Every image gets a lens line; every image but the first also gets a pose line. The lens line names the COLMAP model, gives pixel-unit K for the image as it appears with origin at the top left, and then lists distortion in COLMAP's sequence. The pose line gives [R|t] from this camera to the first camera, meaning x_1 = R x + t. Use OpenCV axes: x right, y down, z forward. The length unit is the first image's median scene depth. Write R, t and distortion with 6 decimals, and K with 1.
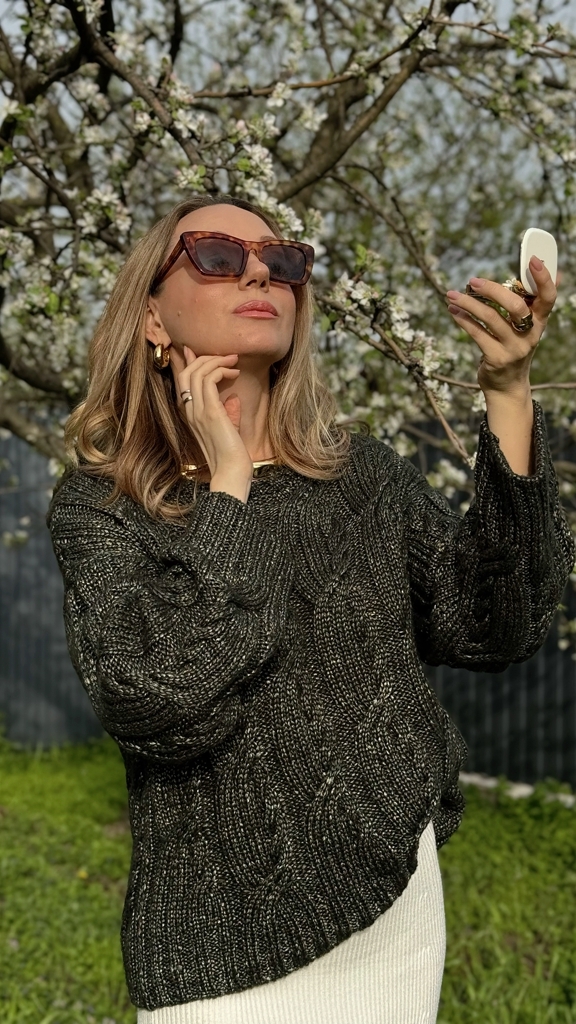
lens RADIAL K [[1738.0, 0, 290.0], [0, 1738.0, 516.0], [0, 0, 1]] dist [0.139892, 0.000000]
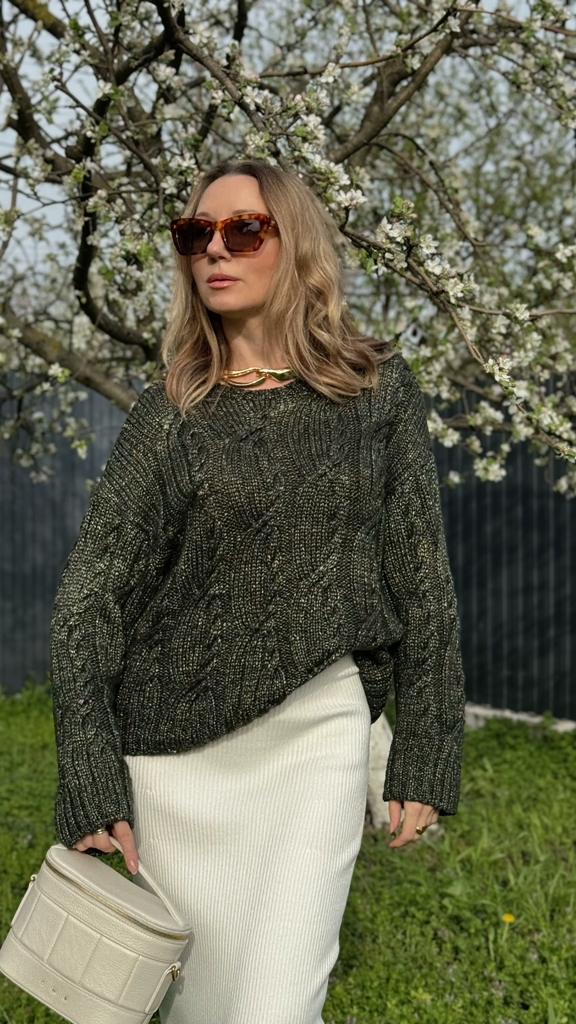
lens RADIAL K [[1738.0, 0, 284.3], [0, 1738.0, 510.0], [0, 0, 1]] dist [0.139892, 0.000000]
pose [[0.999243, -0.007282, -0.038205, 0.004014], [0.007520, 0.999953, 0.006106, 0.033849], [0.038159, -0.006389, 0.999251, -0.133681]]
